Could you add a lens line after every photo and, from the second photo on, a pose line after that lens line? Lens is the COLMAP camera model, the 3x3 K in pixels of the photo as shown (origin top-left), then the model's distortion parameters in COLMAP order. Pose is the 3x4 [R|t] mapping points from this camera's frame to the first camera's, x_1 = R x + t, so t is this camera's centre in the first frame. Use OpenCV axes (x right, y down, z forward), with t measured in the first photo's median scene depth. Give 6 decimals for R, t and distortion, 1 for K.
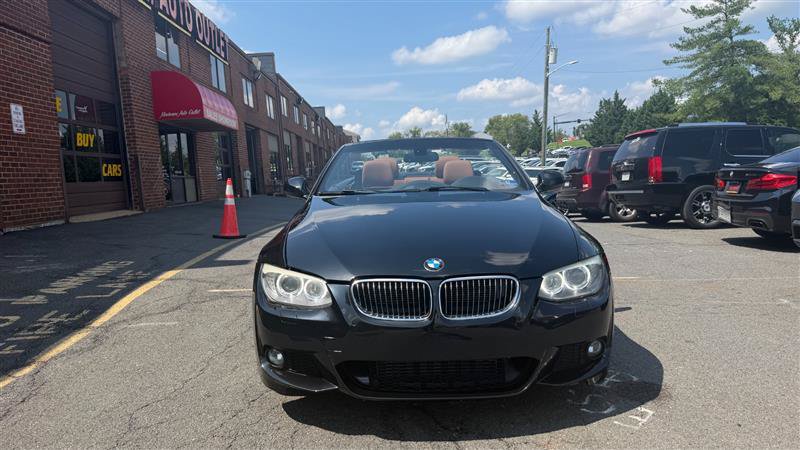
lens RADIAL K [[563.0, 0, 409.9], [0, 563.0, 229.2], [0, 0, 1]] dist [0.022047, -0.041085]
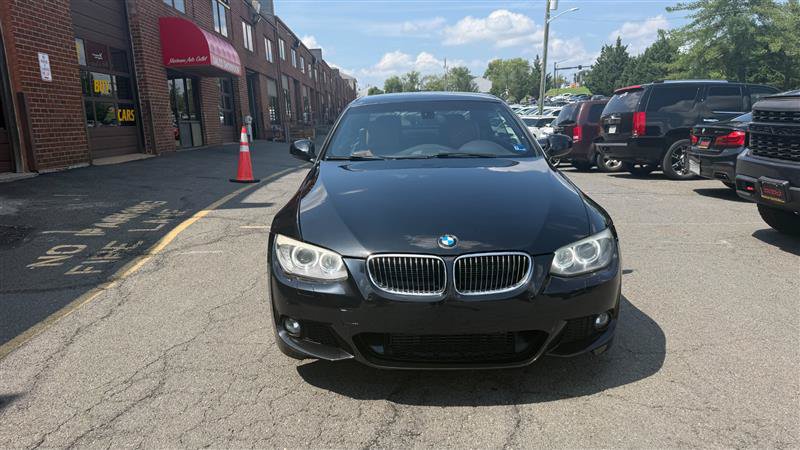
lens RADIAL K [[563.0, 0, 409.2], [0, 563.0, 238.0], [0, 0, 1]] dist [0.022047, -0.041085]
pose [[0.999861, 0.014688, 0.007838, -0.003869], [-0.015460, 0.993846, 0.109683, -0.000620], [-0.006178, -0.109789, 0.993936, -0.046750]]
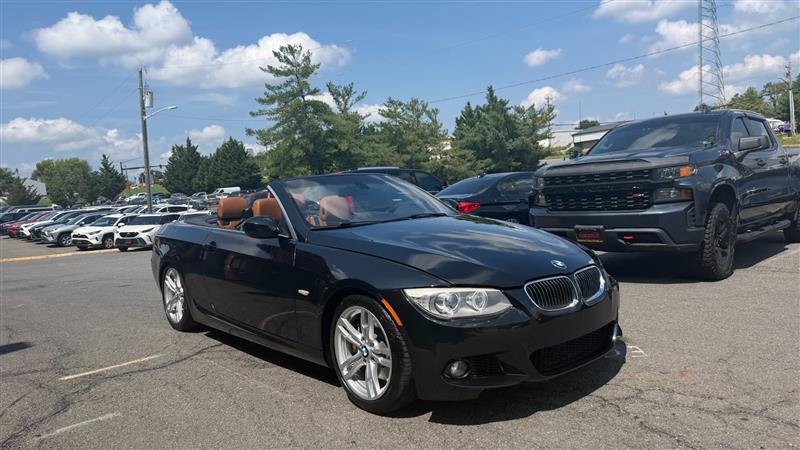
lens RADIAL K [[563.0, 0, 405.5], [0, 563.0, 227.7], [0, 0, 1]] dist [0.022047, -0.041085]
pose [[0.746032, -0.065520, 0.662679, -0.135880], [0.120444, 0.992011, -0.037512, -0.001485], [-0.654927, 0.107801, 0.747964, 0.031949]]
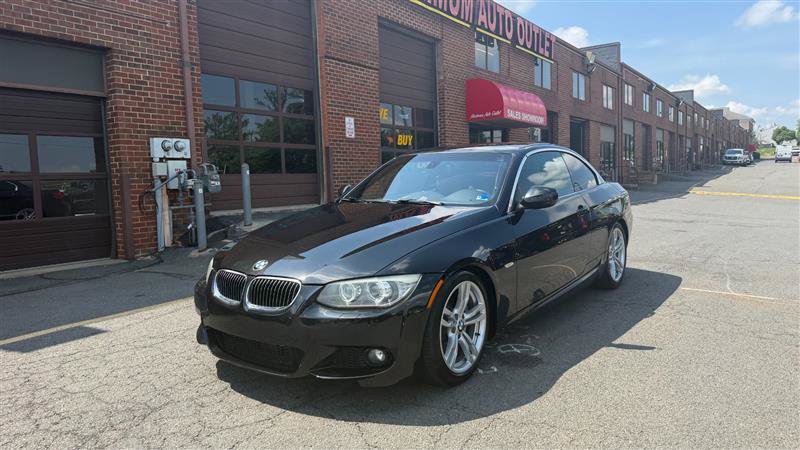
lens RADIAL K [[563.0, 0, 423.6], [0, 563.0, 244.7], [0, 0, 1]] dist [0.022047, -0.041085]
pose [[0.812595, 0.101847, -0.573861, 0.138020], [-0.072401, 0.994627, 0.074002, -0.008978], [0.578314, -0.018585, 0.815602, -0.027821]]
